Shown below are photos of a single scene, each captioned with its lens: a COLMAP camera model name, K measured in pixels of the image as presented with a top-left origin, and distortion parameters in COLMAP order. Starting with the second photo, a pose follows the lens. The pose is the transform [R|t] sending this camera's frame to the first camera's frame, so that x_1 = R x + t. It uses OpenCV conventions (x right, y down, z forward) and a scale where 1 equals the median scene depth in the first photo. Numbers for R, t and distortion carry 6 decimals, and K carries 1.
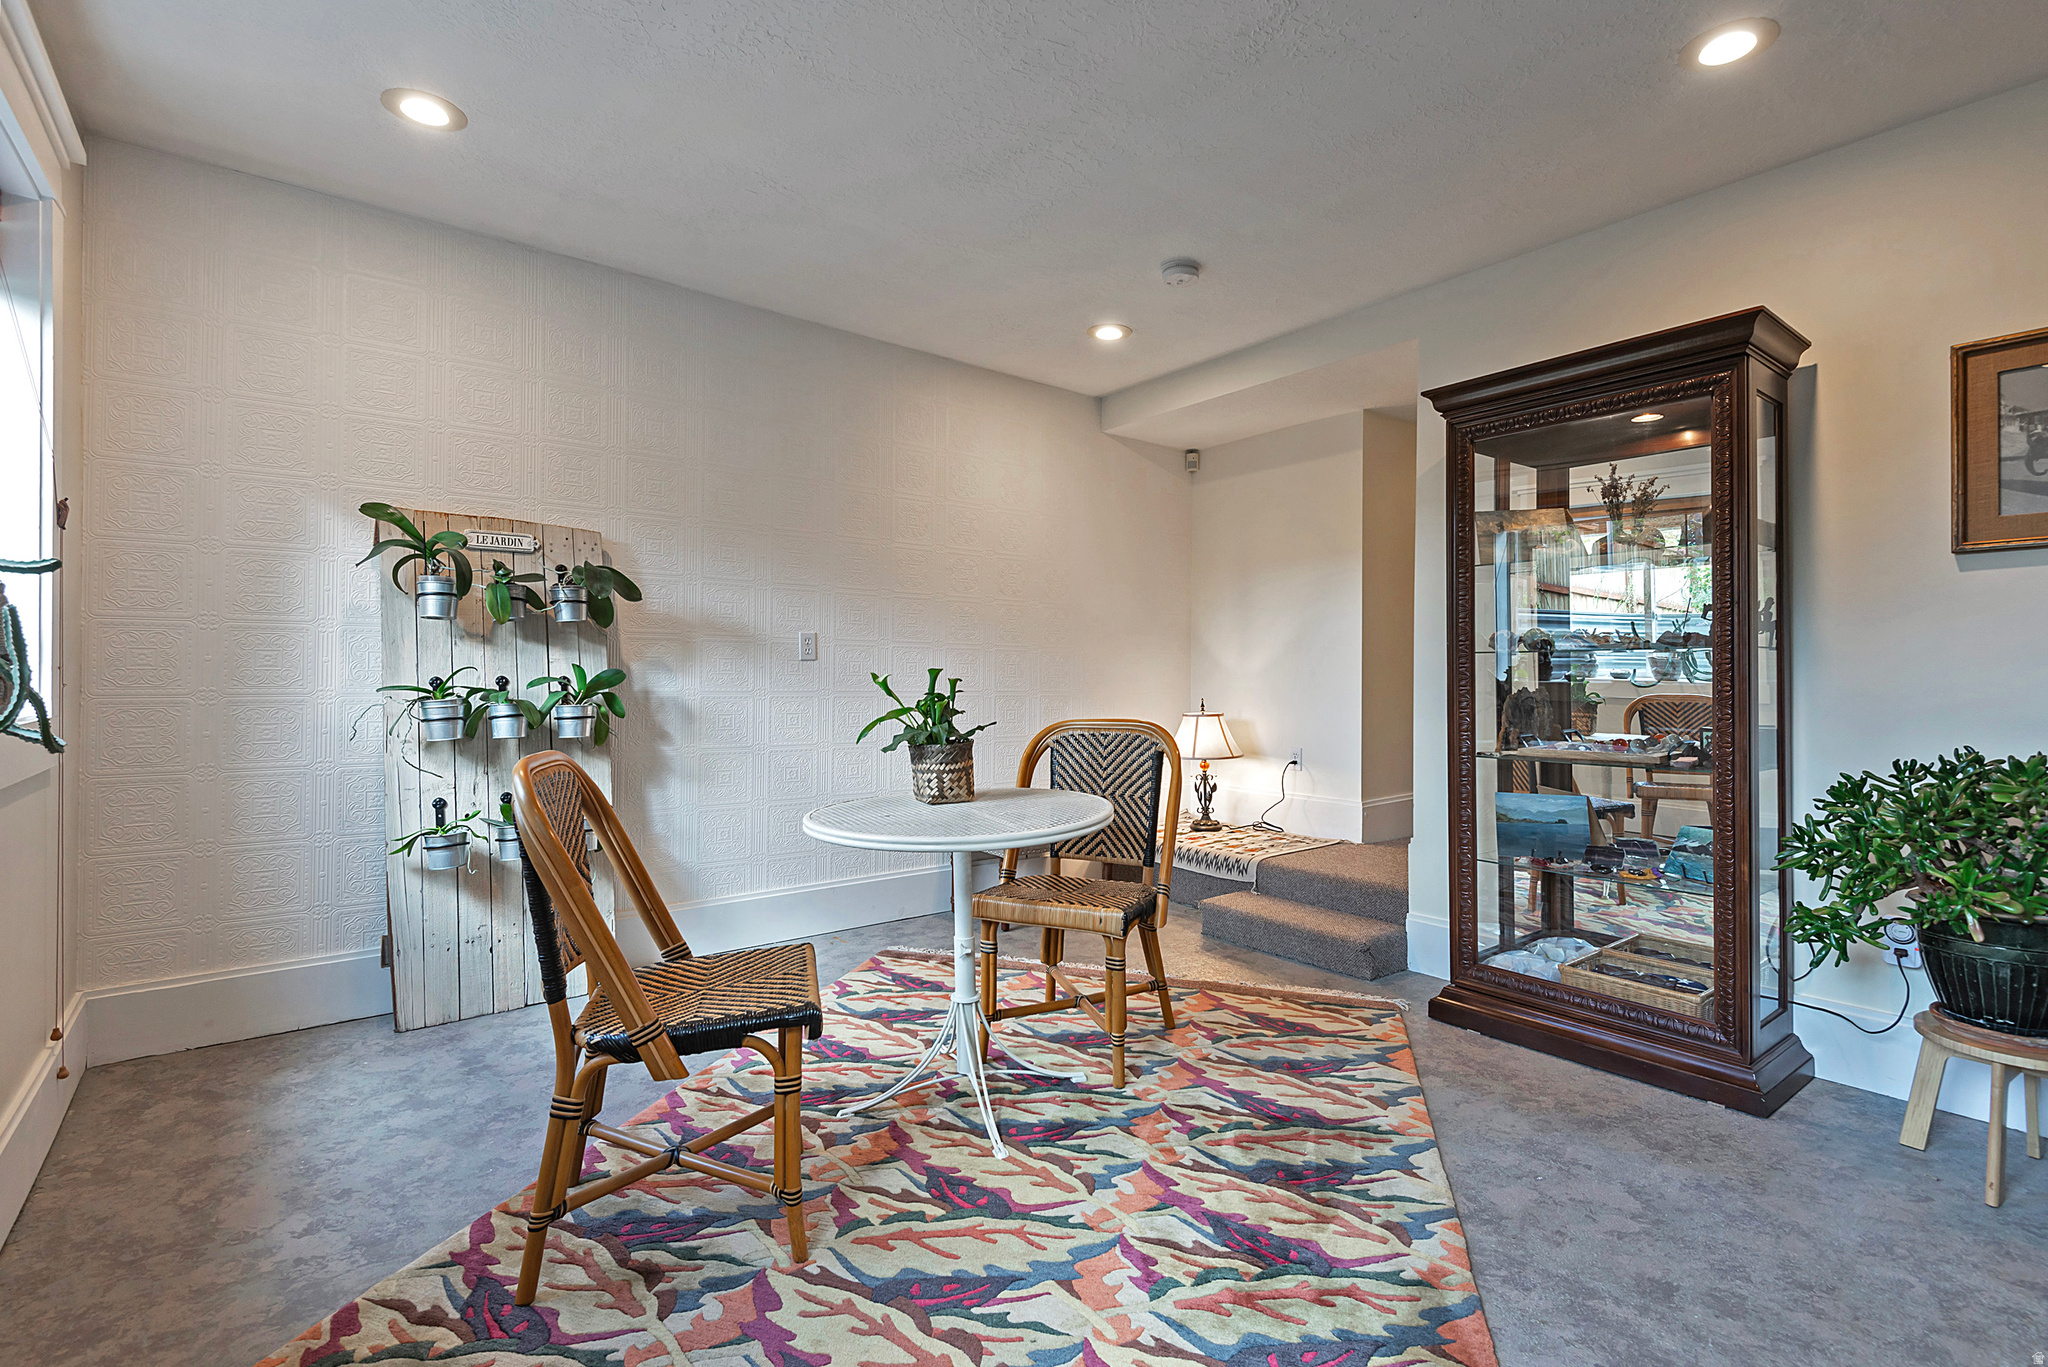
lens RADIAL K [[975.3, 0, 1015.9], [0, 975.3, 687.2], [0, 0, 1]] dist [0.011870, -0.007416]
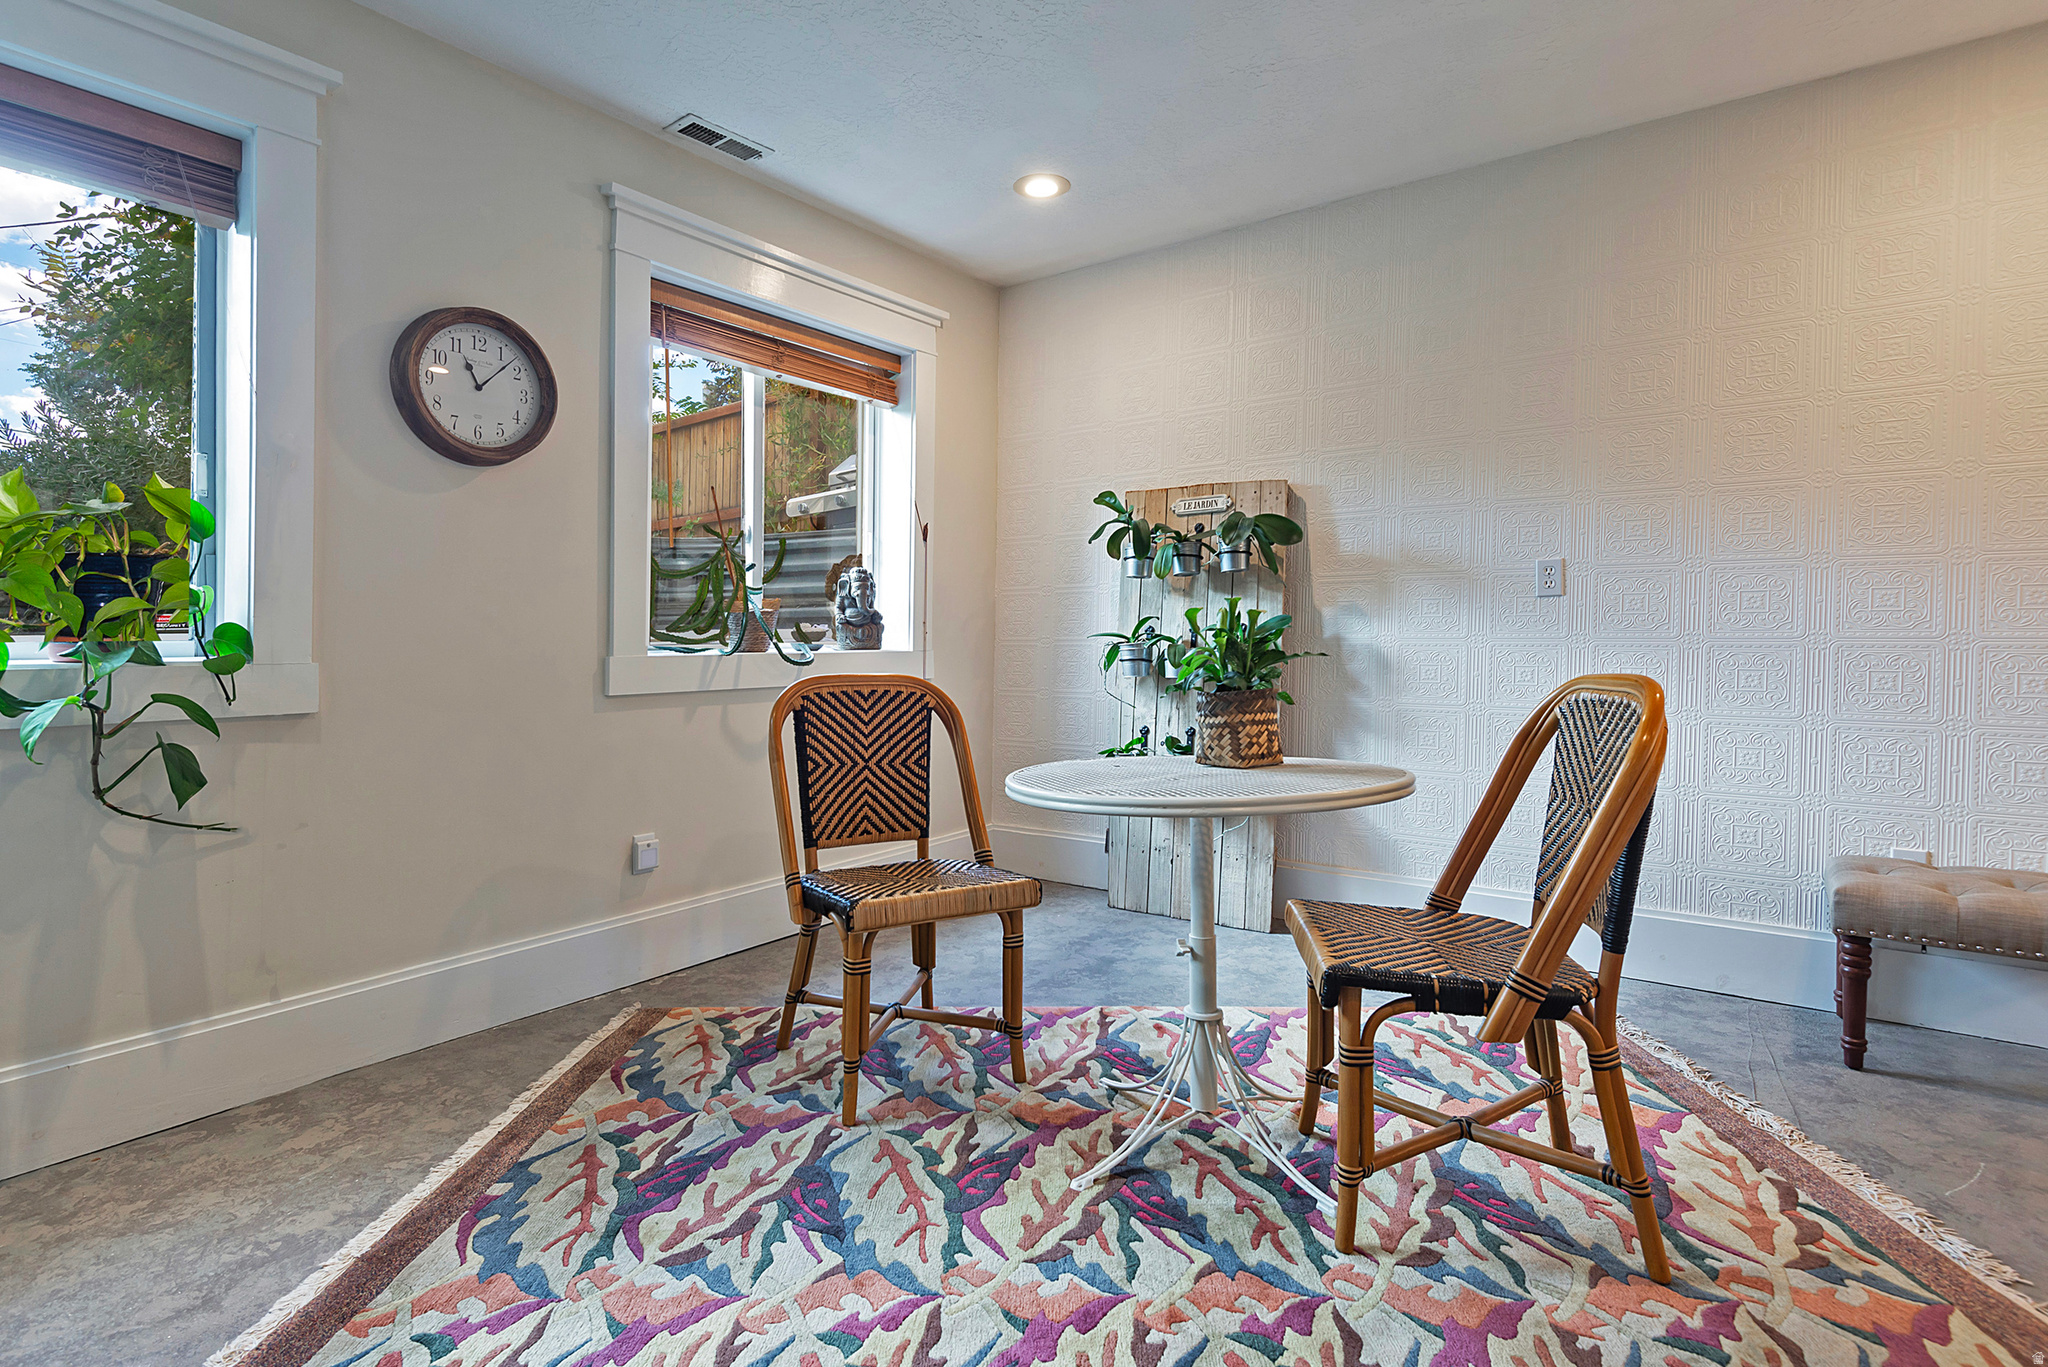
lens RADIAL K [[975.3, 0, 965.8], [0, 975.3, 646.1], [0, 0, 1]] dist [0.011870, -0.007416]
pose [[0.254048, -0.002020, -0.967190, 0.675940], [-0.003537, 0.999989, -0.003018, 0.024910], [0.967185, 0.004187, 0.254038, 0.622699]]
